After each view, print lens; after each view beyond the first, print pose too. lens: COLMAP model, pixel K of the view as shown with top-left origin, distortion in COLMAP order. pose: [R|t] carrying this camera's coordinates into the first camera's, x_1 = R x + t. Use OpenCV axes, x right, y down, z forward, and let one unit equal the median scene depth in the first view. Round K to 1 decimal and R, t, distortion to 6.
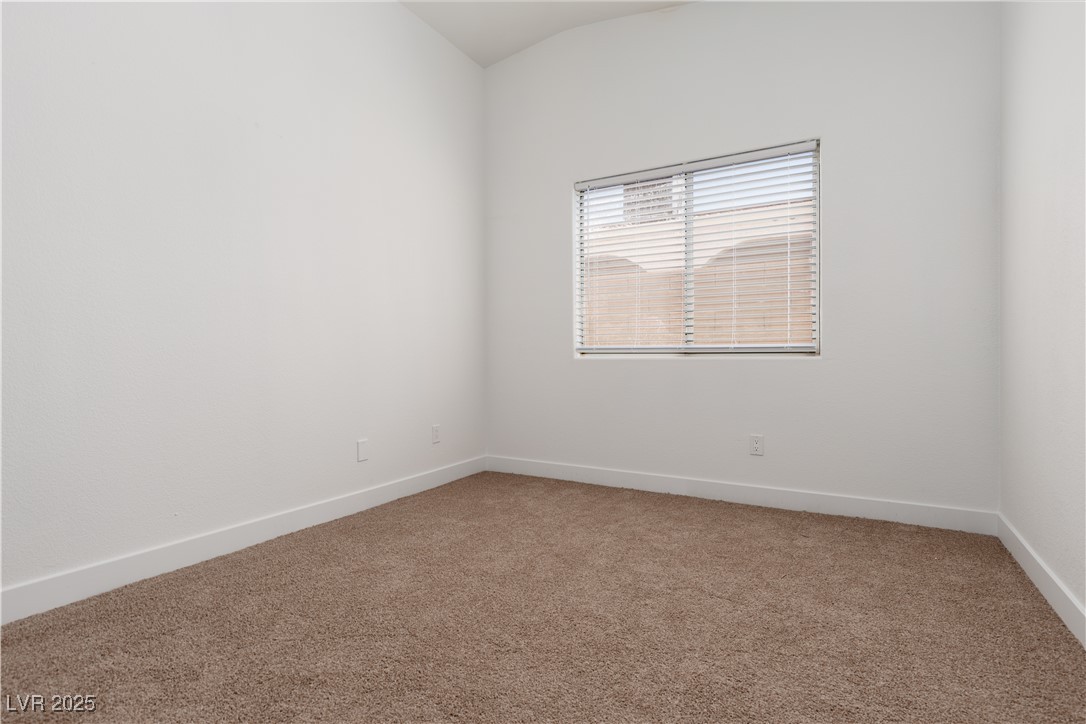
lens RADIAL K [[535.8, 0, 547.1], [0, 535.8, 357.5], [0, 0, 1]] dist [-0.004112, 0.000960]
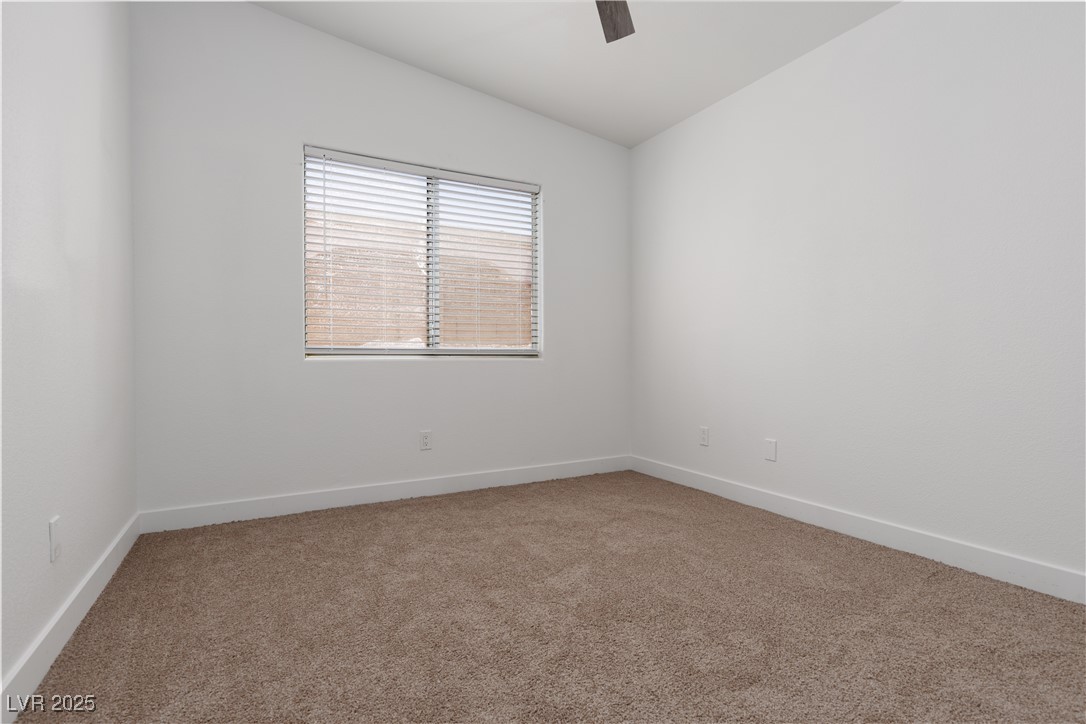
lens RADIAL K [[535.8, 0, 547.5], [0, 535.8, 362.7], [0, 0, 1]] dist [-0.004112, 0.000960]
pose [[0.511071, -0.008519, 0.859496, -0.508306], [0.004063, 0.999964, 0.007496, 0.000126], [-0.859529, -0.000339, 0.511087, 0.298181]]
